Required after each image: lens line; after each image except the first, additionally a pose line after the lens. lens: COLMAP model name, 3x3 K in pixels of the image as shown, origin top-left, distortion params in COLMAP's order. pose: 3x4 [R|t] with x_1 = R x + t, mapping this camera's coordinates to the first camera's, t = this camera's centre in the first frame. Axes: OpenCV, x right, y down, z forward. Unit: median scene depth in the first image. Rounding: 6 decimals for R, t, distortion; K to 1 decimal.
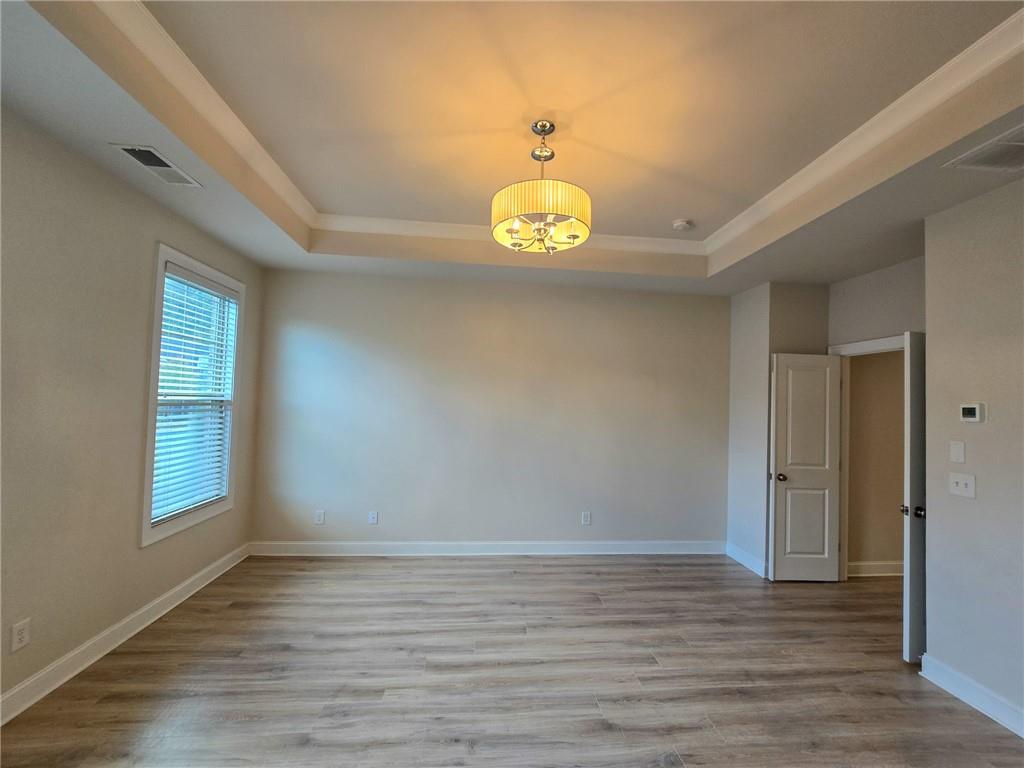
lens RADIAL K [[427.2, 0, 526.2], [0, 427.2, 389.0], [0, 0, 1]] dist [-0.000806, -0.000185]
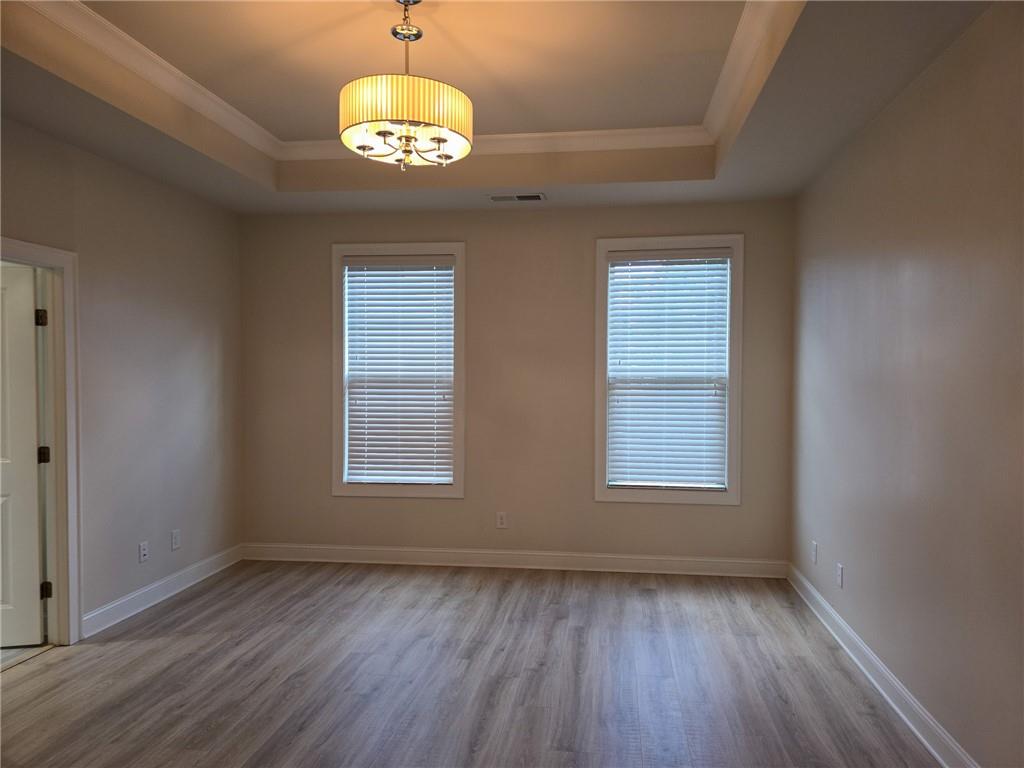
lens RADIAL K [[681.9, 0, 520.4], [0, 681.9, 389.6], [0, 0, 1]] dist [0.061441, -0.054085]
pose [[-0.226877, -0.007810, -0.973892, 1.127784], [0.024850, 0.999596, -0.013805, 0.094334], [0.973606, -0.027334, -0.226592, 1.393899]]
